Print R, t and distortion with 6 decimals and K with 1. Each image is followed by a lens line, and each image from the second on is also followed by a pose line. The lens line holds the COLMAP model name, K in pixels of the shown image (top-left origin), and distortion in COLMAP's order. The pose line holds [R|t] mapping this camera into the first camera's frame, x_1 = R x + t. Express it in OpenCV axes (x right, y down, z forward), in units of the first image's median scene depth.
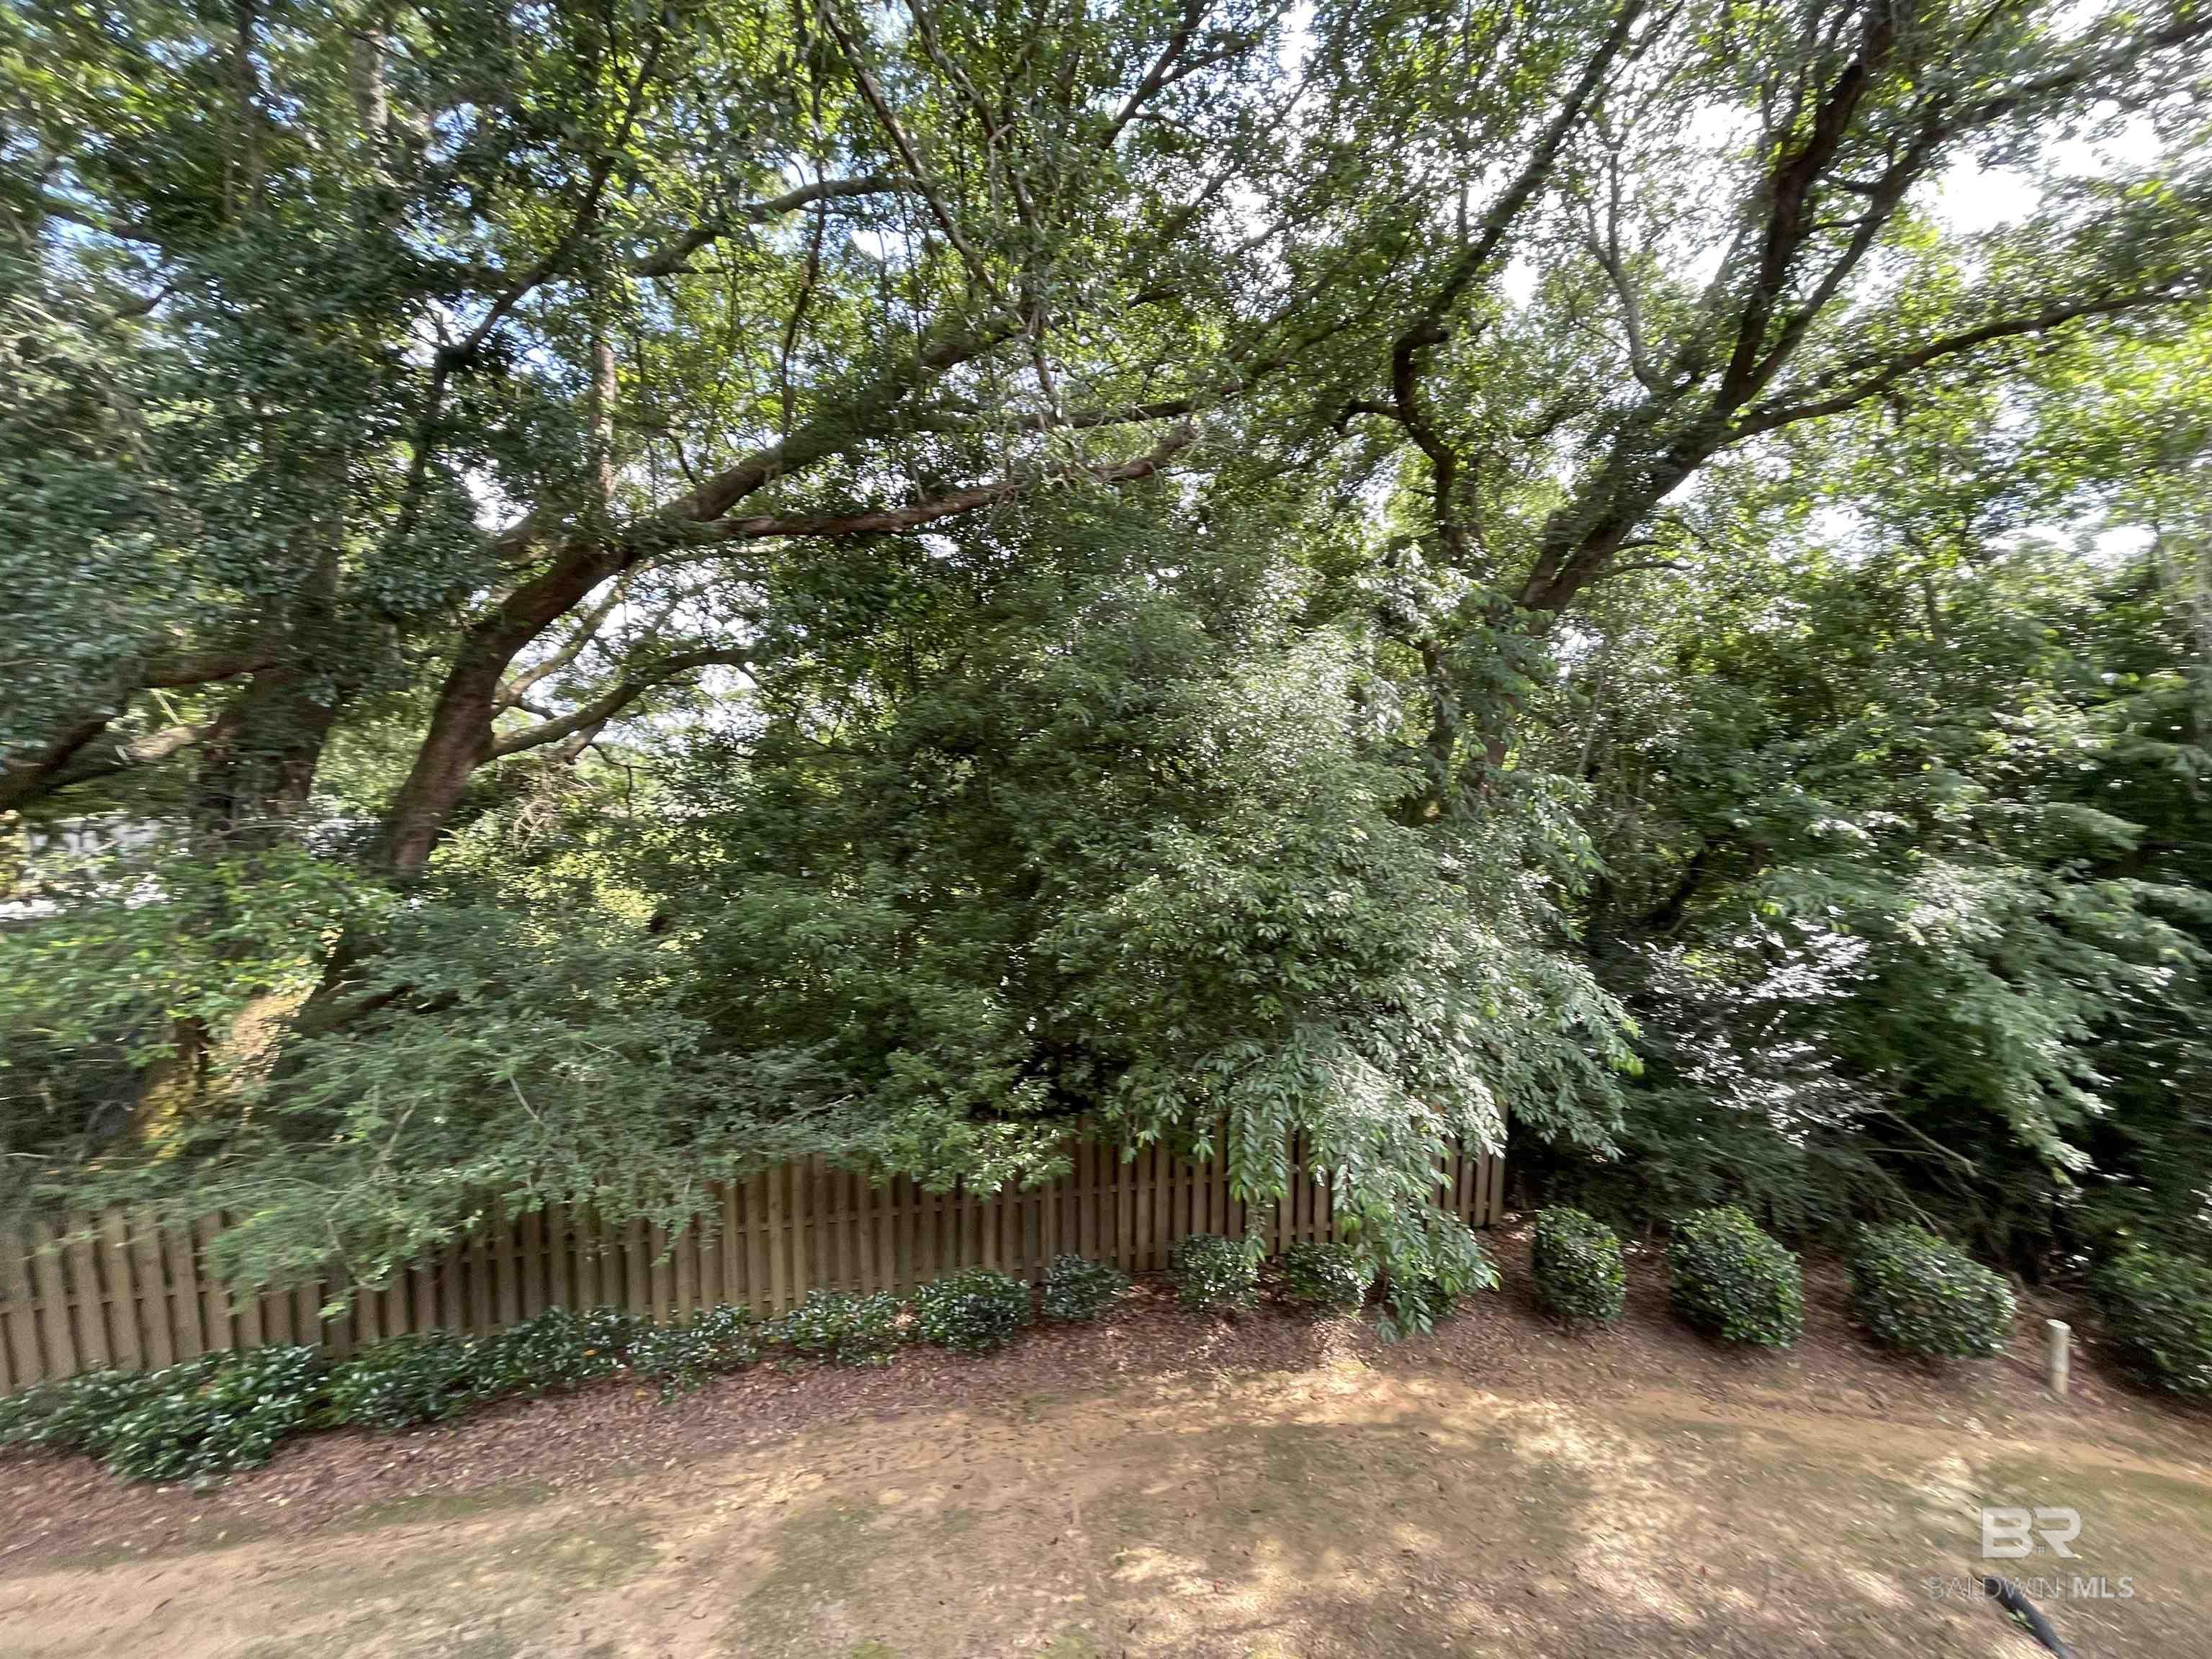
lens RADIAL K [[890.7, 0, 1106.0], [0, 890.7, 829.5], [0, 0, 1]] dist [0.000751, -0.000109]
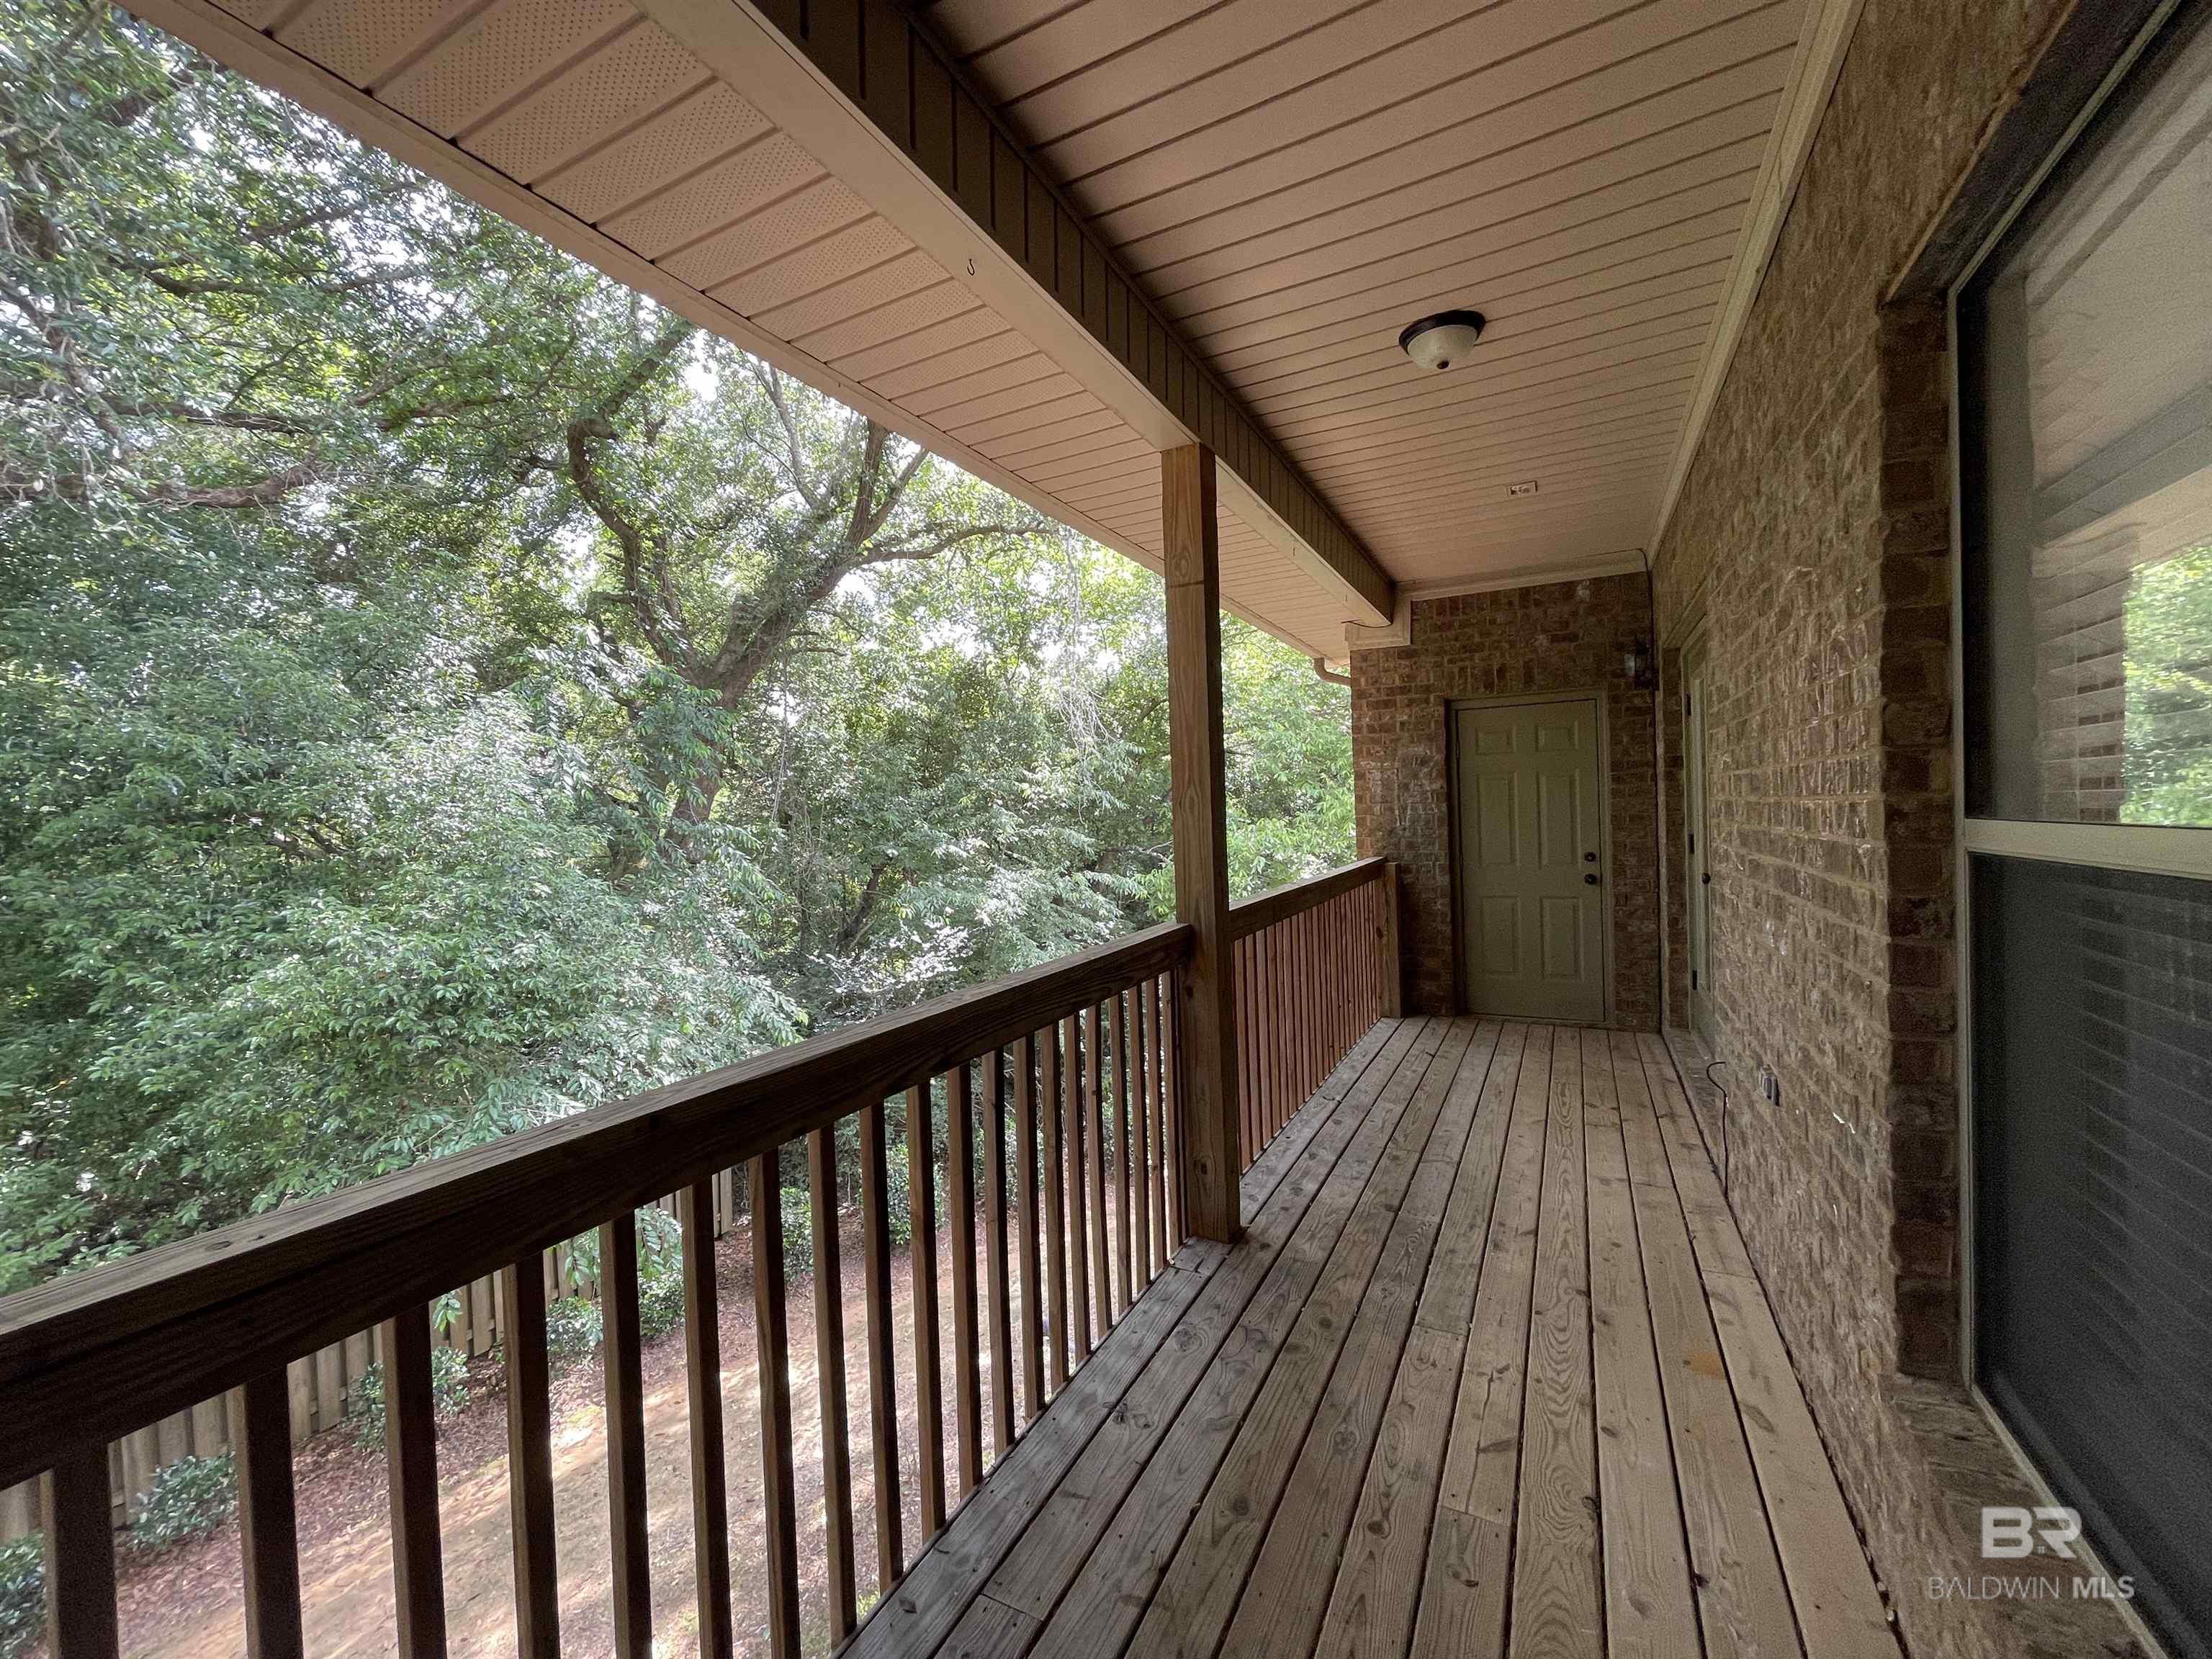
lens RADIAL K [[892.2, 0, 1106.2], [0, 892.2, 817.3], [0, 0, 1]] dist [0.001273, -0.000212]
pose [[0.694980, -0.040706, 0.717876, -0.014215], [0.087731, 0.995737, -0.028471, 0.006918], [-0.713657, 0.082767, 0.695588, -0.192011]]
